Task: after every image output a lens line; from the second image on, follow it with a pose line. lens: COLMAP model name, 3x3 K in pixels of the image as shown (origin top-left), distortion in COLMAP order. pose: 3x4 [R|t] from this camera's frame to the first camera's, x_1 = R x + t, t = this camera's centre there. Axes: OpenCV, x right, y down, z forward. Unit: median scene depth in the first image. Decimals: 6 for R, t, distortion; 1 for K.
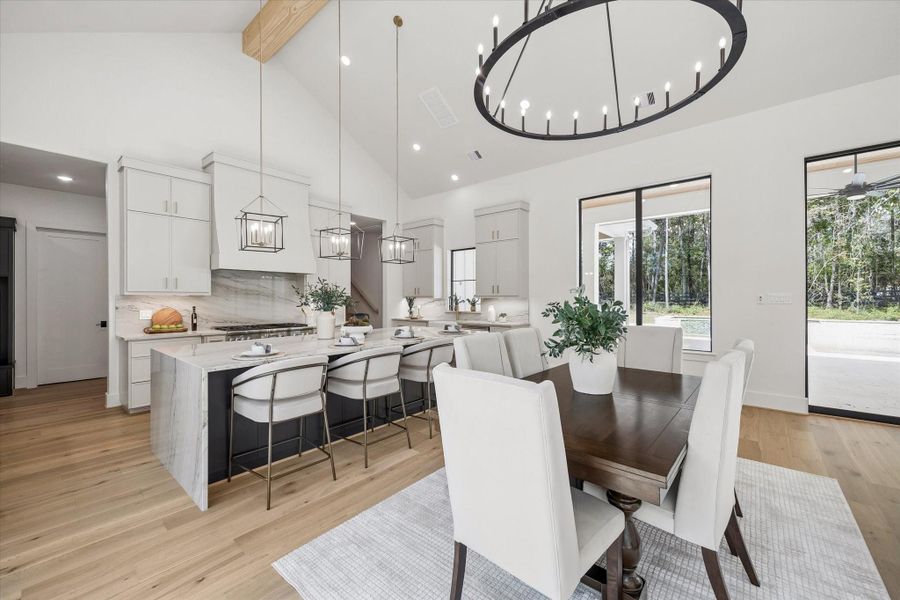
lens RADIAL K [[362.7, 0, 450.0], [0, 362.7, 300.0], [0, 0, 1]] dist [0.002679, -0.000179]
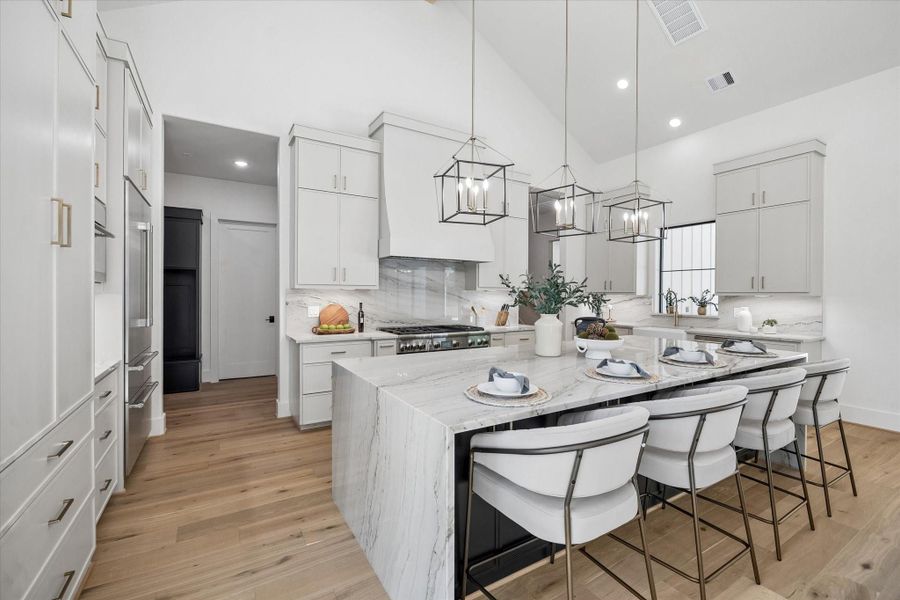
lens RADIAL K [[389.6, 0, 446.2], [0, 389.6, 301.6], [0, 0, 1]] dist [-0.011594, 0.000097]
pose [[0.947800, 0.014082, -0.318555, -0.245362], [-0.009821, 0.999840, 0.014977, -0.000036], [0.318715, -0.011067, 0.947786, 0.227642]]
